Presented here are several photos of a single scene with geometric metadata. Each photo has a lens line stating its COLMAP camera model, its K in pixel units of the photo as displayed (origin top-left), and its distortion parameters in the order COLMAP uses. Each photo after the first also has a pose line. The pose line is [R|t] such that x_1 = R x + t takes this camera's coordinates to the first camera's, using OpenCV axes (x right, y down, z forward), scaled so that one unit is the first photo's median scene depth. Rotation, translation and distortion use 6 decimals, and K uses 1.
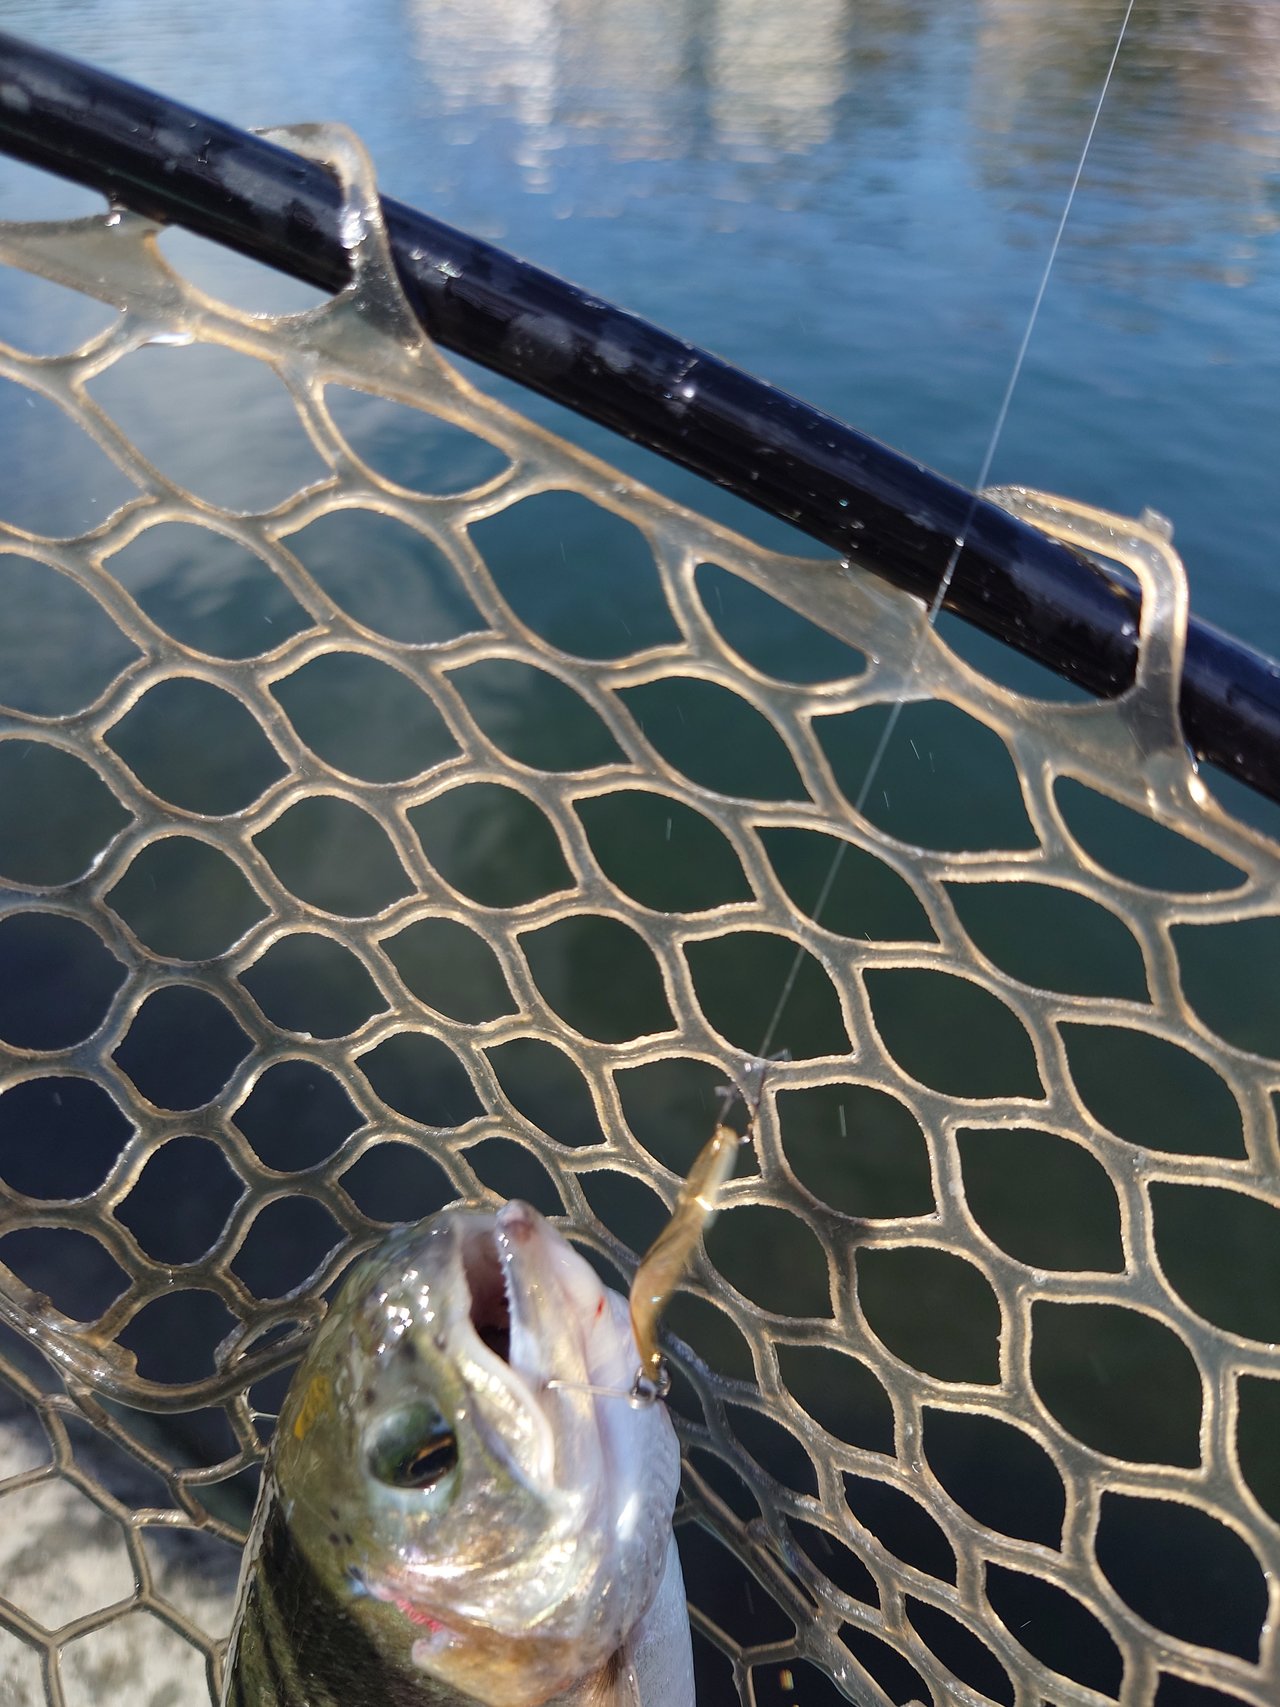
lens RADIAL K [[1221.9, 0, 519.5], [0, 1221.9, 851.8], [0, 0, 1]] dist [-0.048406, 0.000972]
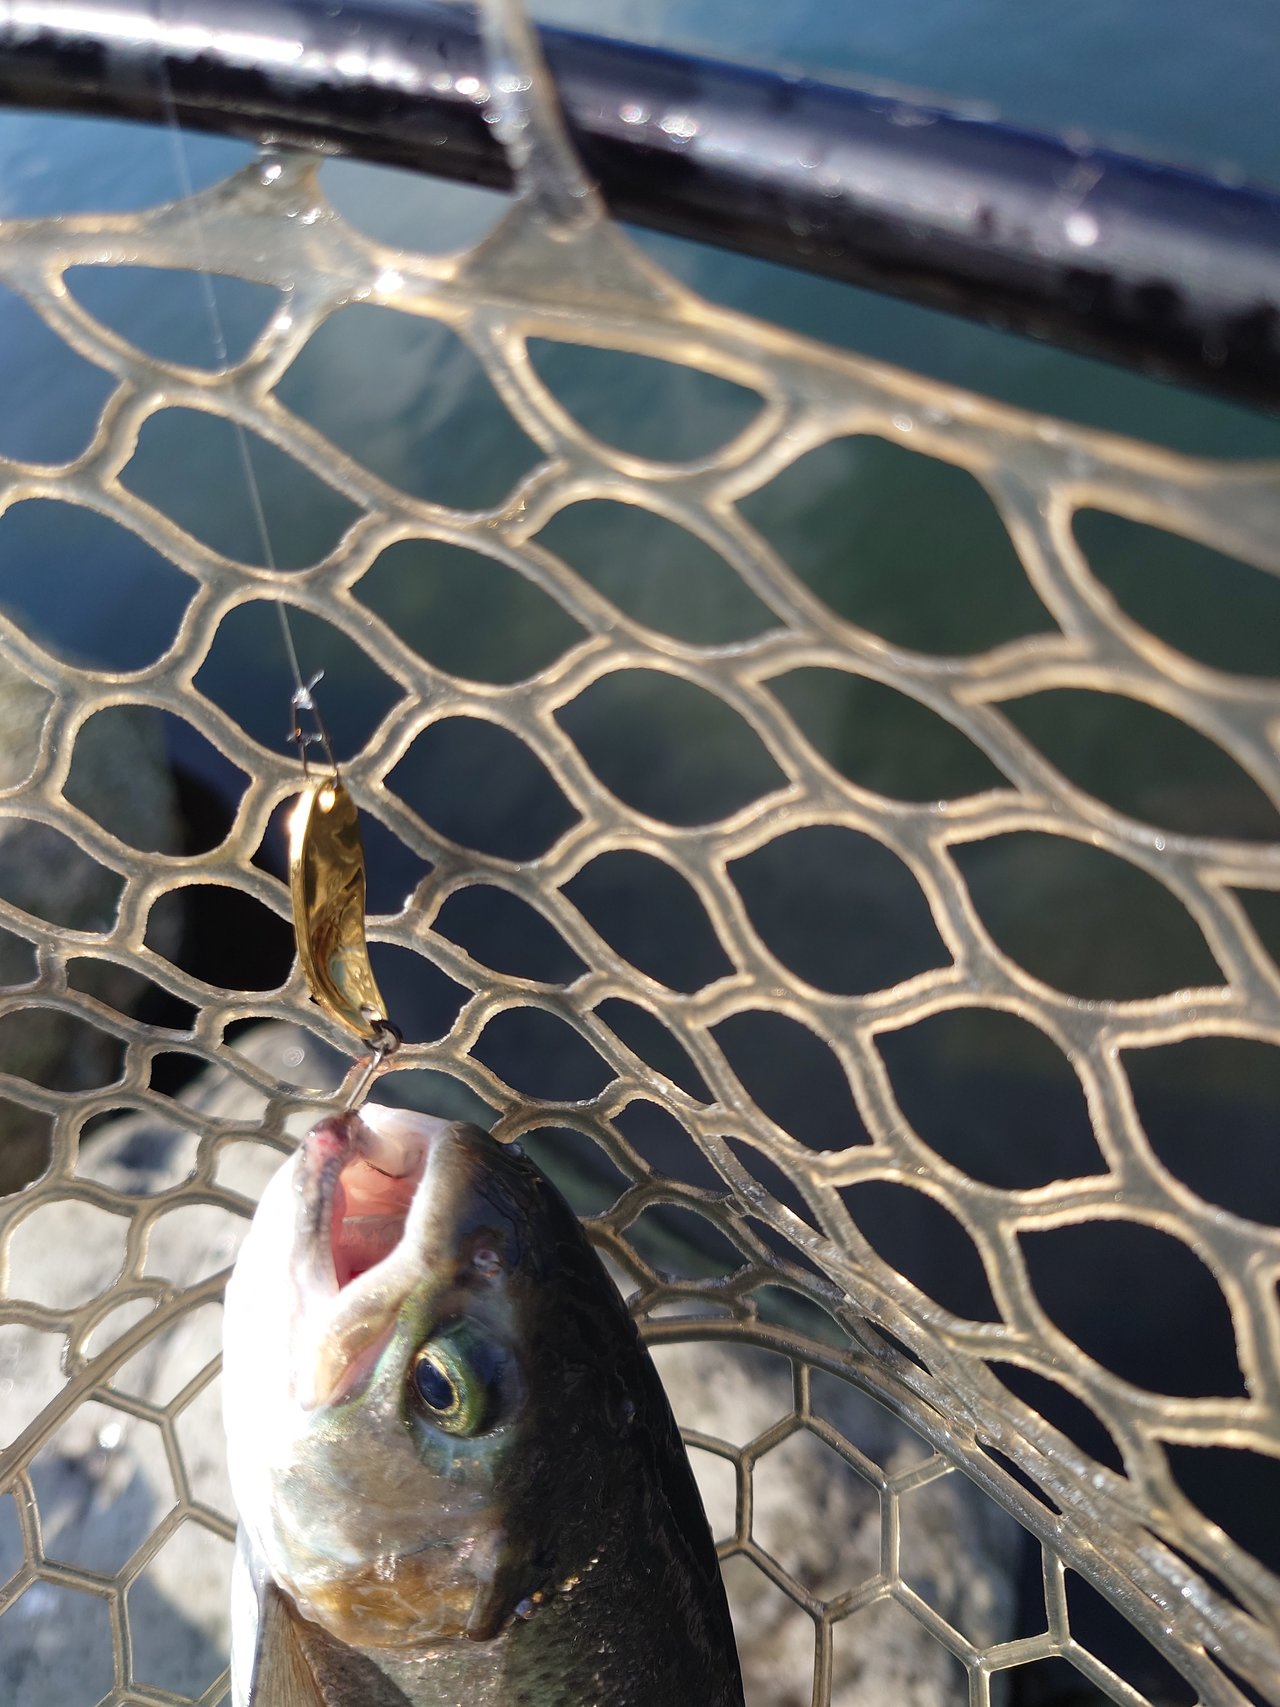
lens RADIAL K [[1221.9, 0, 519.5], [0, 1221.9, 851.8], [0, 0, 1]] dist [-0.048406, 0.000972]
pose [[0.922061, -0.046843, -0.384198, 0.090860], [0.066932, 0.996992, 0.039076, -0.086064], [0.381212, -0.061746, 0.922423, 0.254358]]
